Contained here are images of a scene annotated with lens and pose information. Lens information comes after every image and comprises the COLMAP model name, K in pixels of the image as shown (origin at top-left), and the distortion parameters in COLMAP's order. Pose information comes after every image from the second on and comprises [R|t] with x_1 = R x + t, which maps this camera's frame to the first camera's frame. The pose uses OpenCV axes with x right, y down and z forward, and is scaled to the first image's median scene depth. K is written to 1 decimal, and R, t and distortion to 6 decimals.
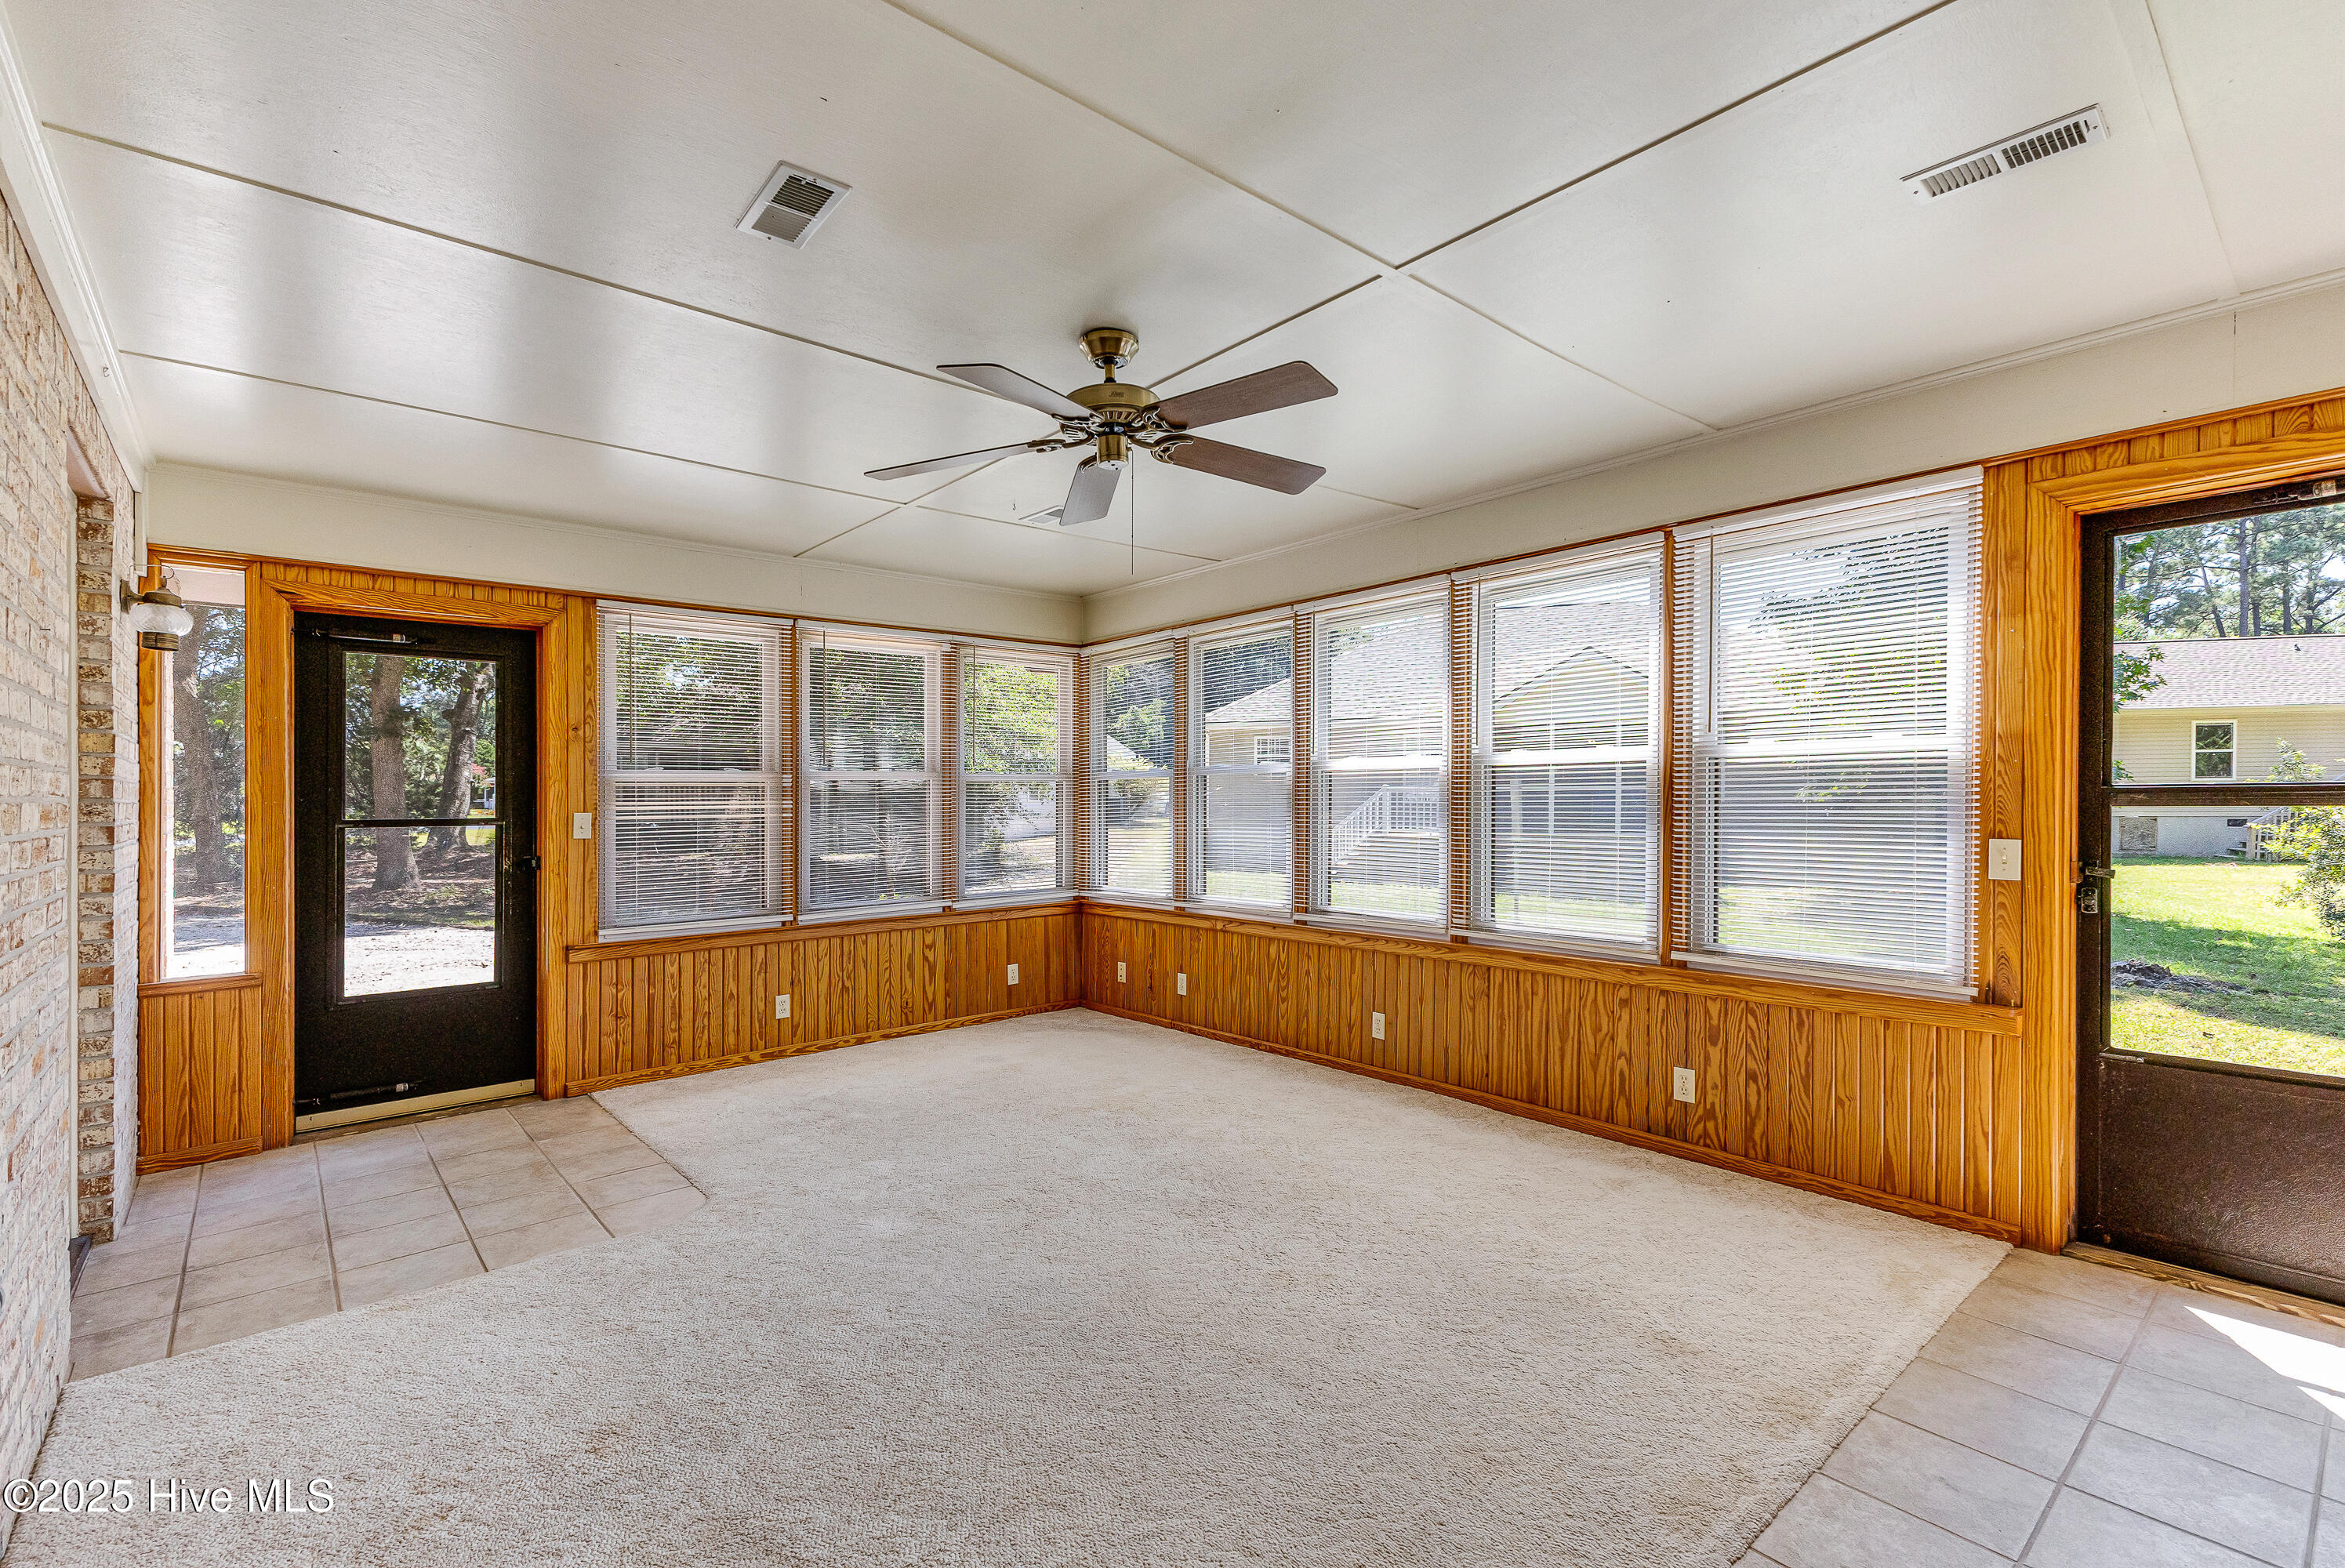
lens RADIAL K [[1037.0, 0, 1176.4], [0, 1037.0, 792.6], [0, 0, 1]] dist [-0.003028, -0.000580]
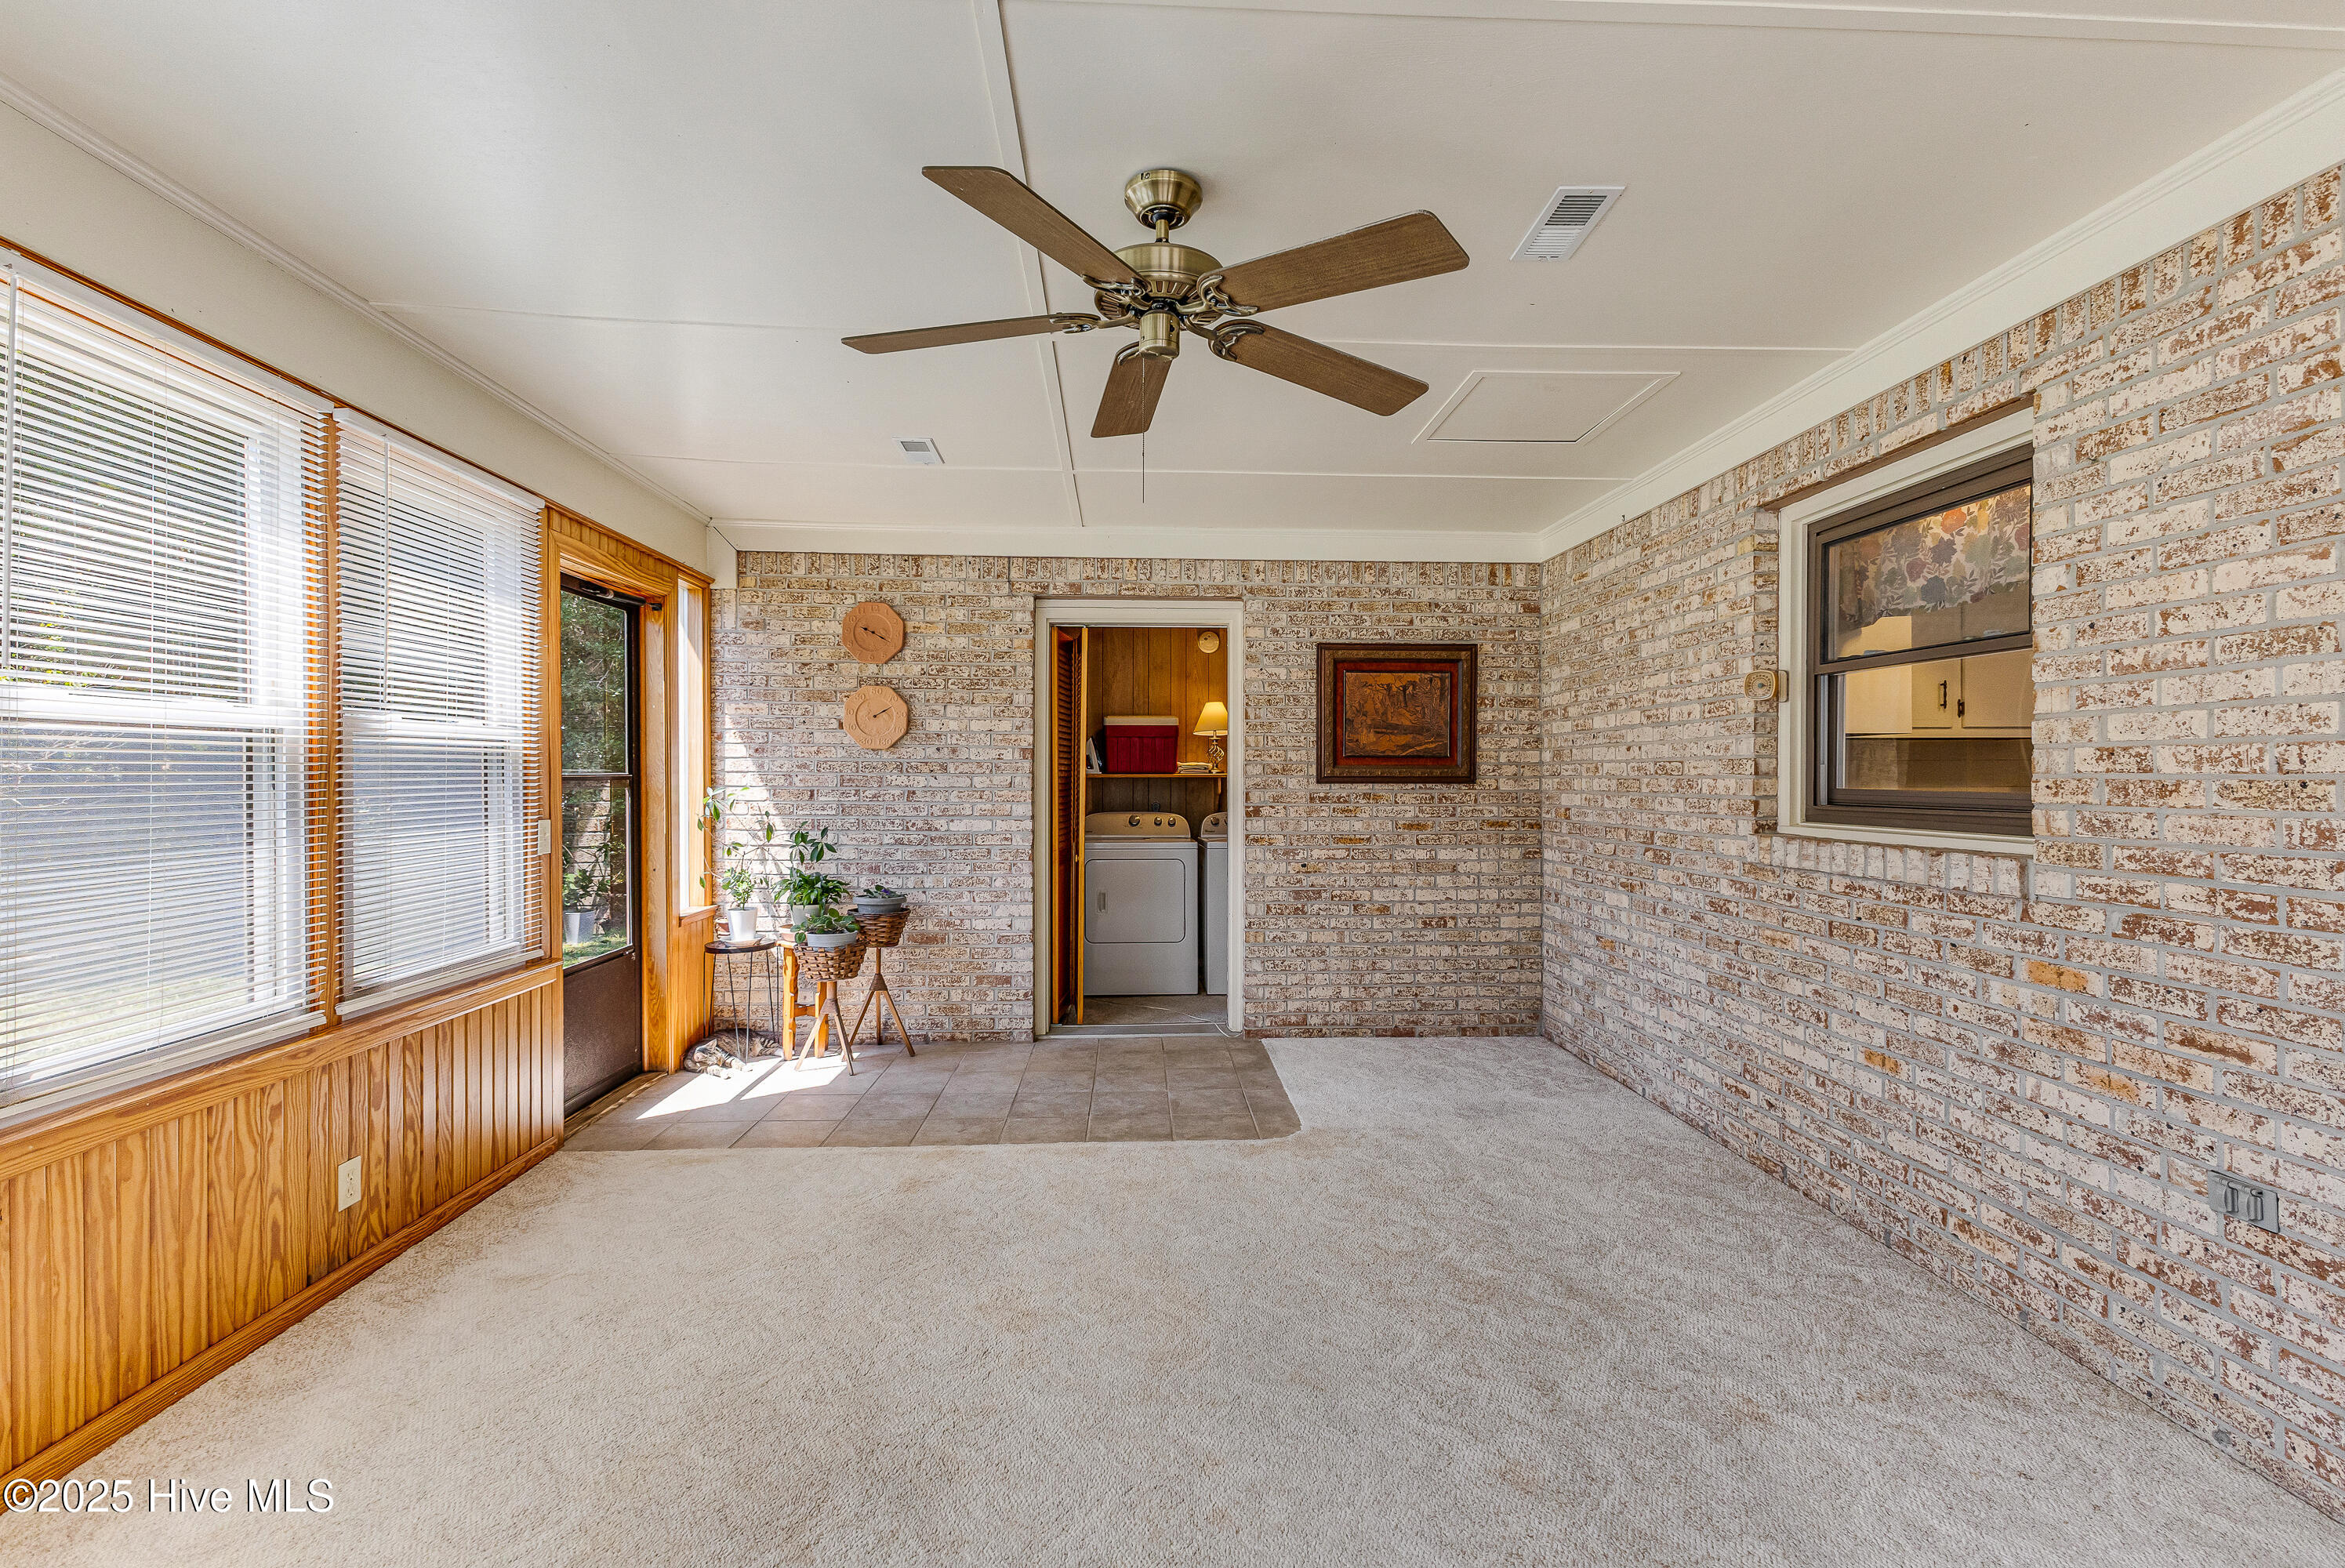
lens RADIAL K [[1037.0, 0, 1179.4], [0, 1037.0, 782.6], [0, 0, 1]] dist [-0.003028, -0.000580]
pose [[-0.798336, -0.003105, 0.602204, -0.401422], [-0.004024, 0.999992, -0.000179, -0.000315], [-0.602198, -0.002566, -0.798342, 1.207432]]
